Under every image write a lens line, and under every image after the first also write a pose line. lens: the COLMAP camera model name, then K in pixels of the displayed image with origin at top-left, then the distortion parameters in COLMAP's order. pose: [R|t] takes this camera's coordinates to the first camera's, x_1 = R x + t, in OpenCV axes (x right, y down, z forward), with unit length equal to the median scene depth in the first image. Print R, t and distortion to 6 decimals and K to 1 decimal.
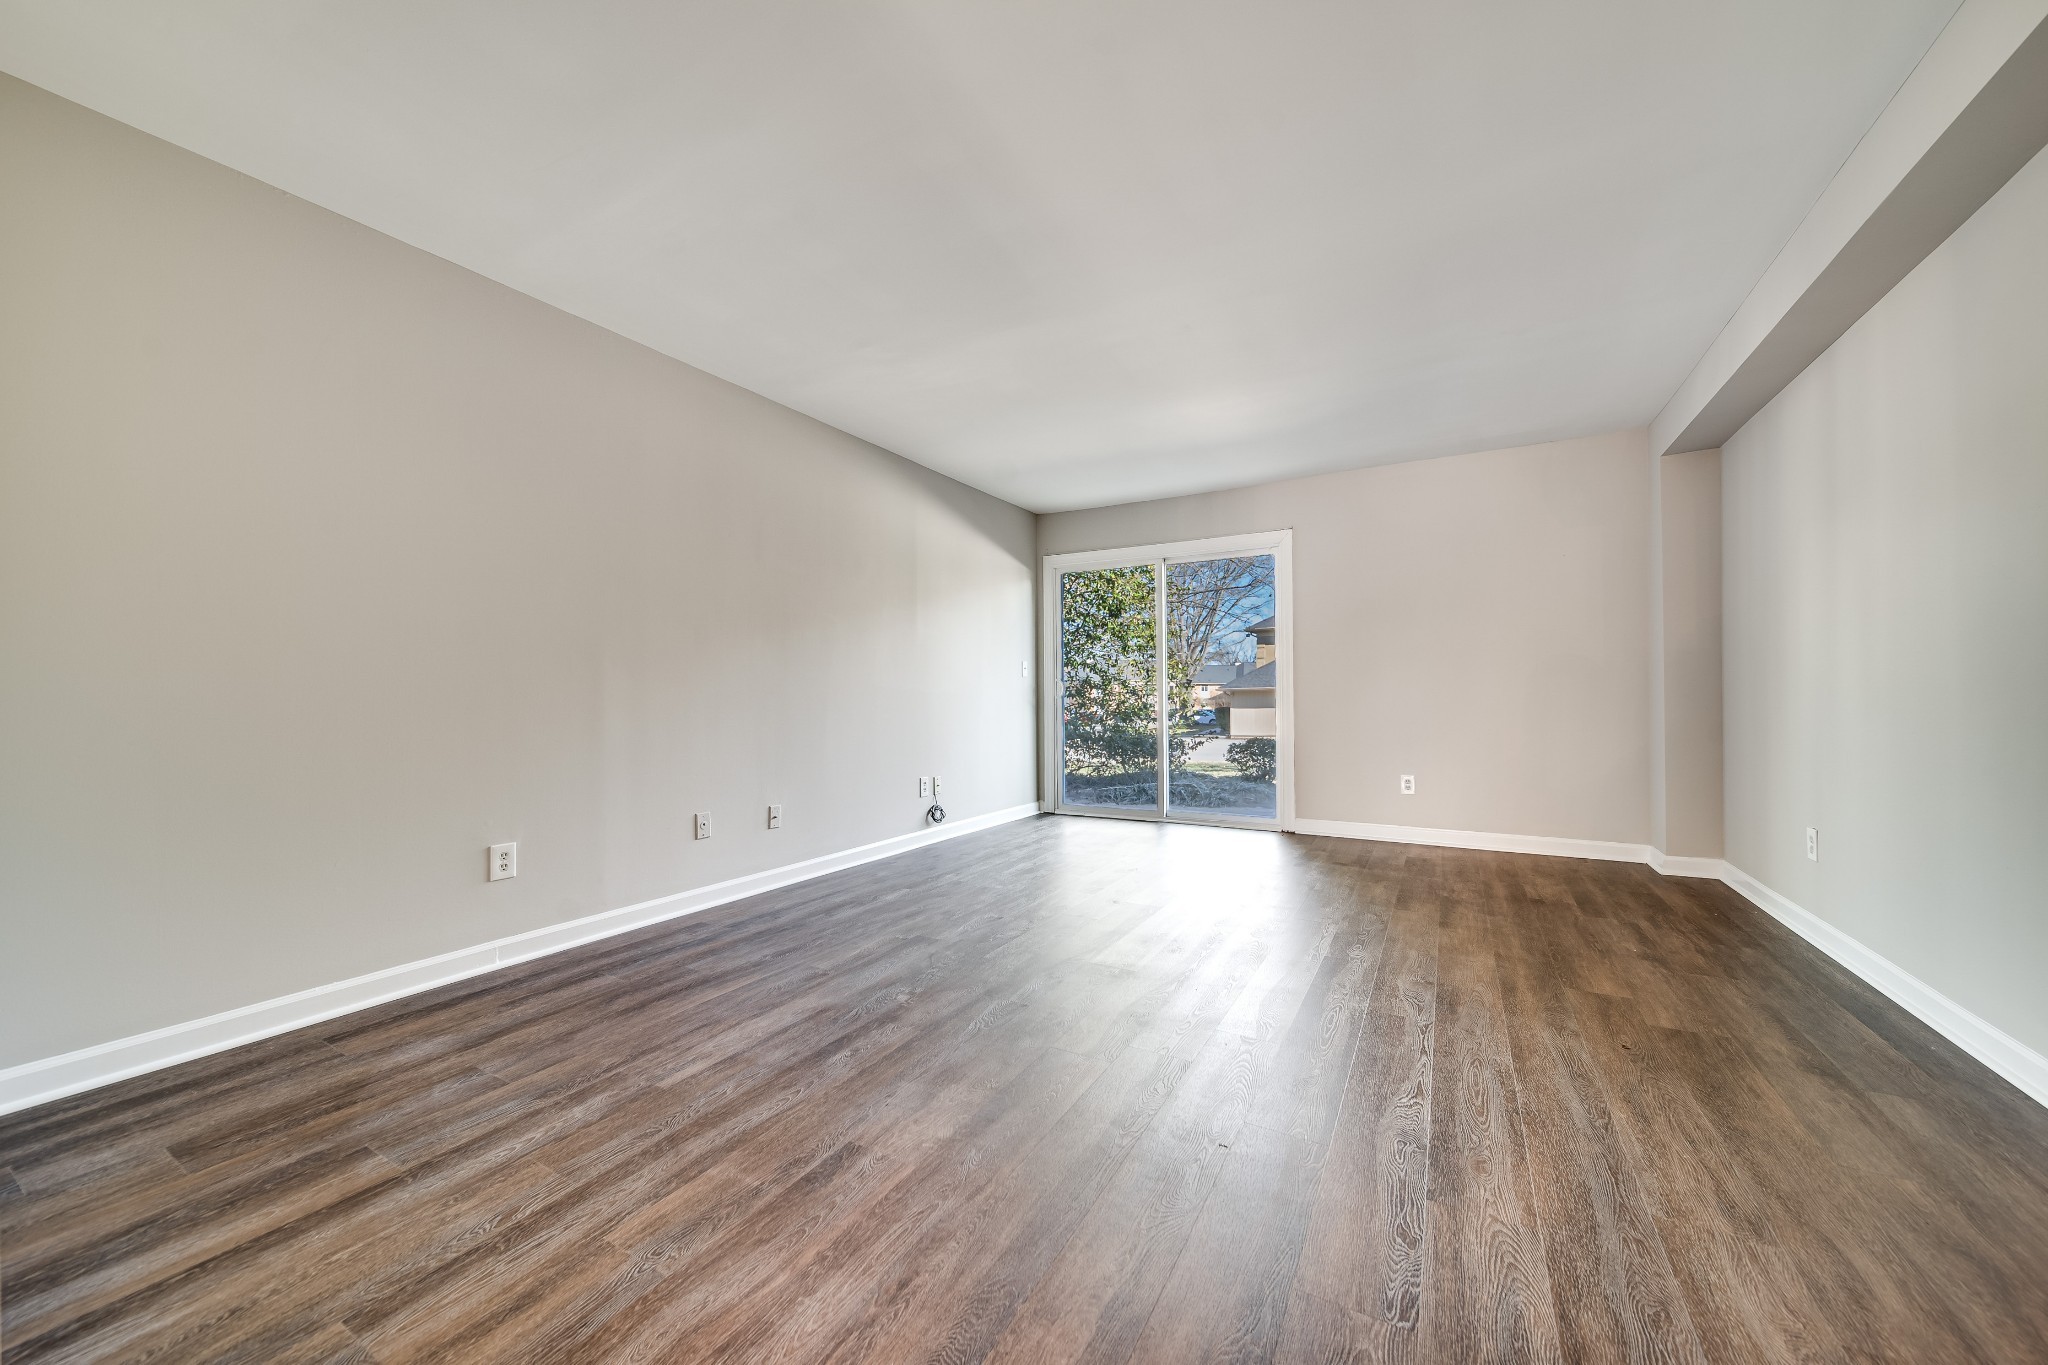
lens RADIAL K [[726.7, 0, 1033.5], [0, 726.7, 688.5], [0, 0, 1]] dist [0.000256, -0.000049]
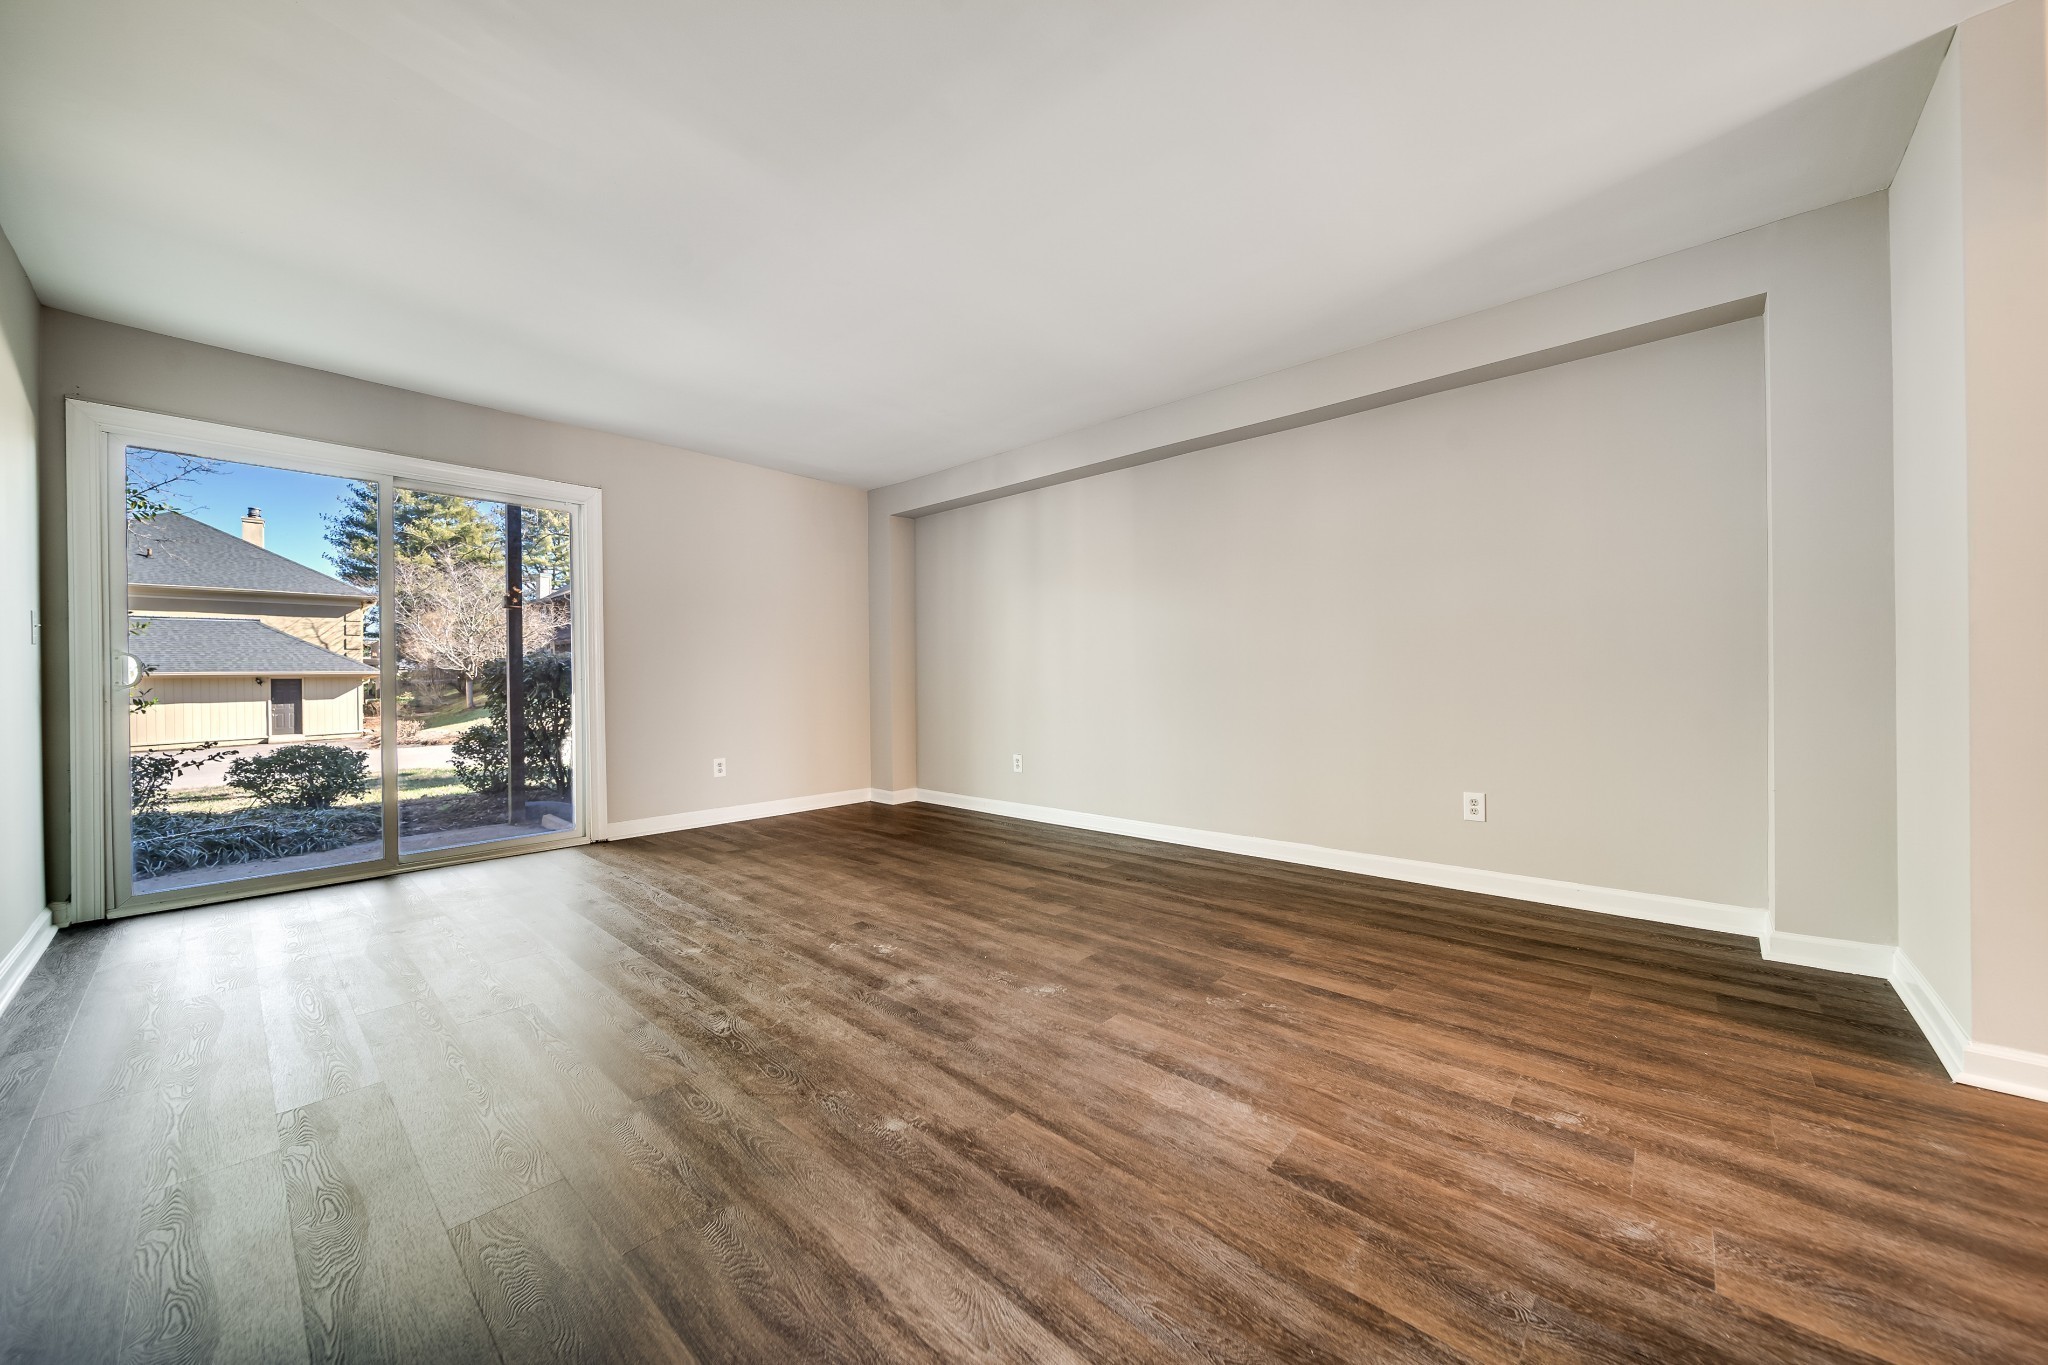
lens RADIAL K [[724.5, 0, 993.9], [0, 724.5, 677.7], [0, 0, 1]] dist [-0.001690, -0.000362]
pose [[0.243237, 0.004144, 0.969958, -0.873983], [-0.003598, 0.999988, -0.003370, 0.012023], [-0.969960, -0.002670, 0.243249, 0.804350]]
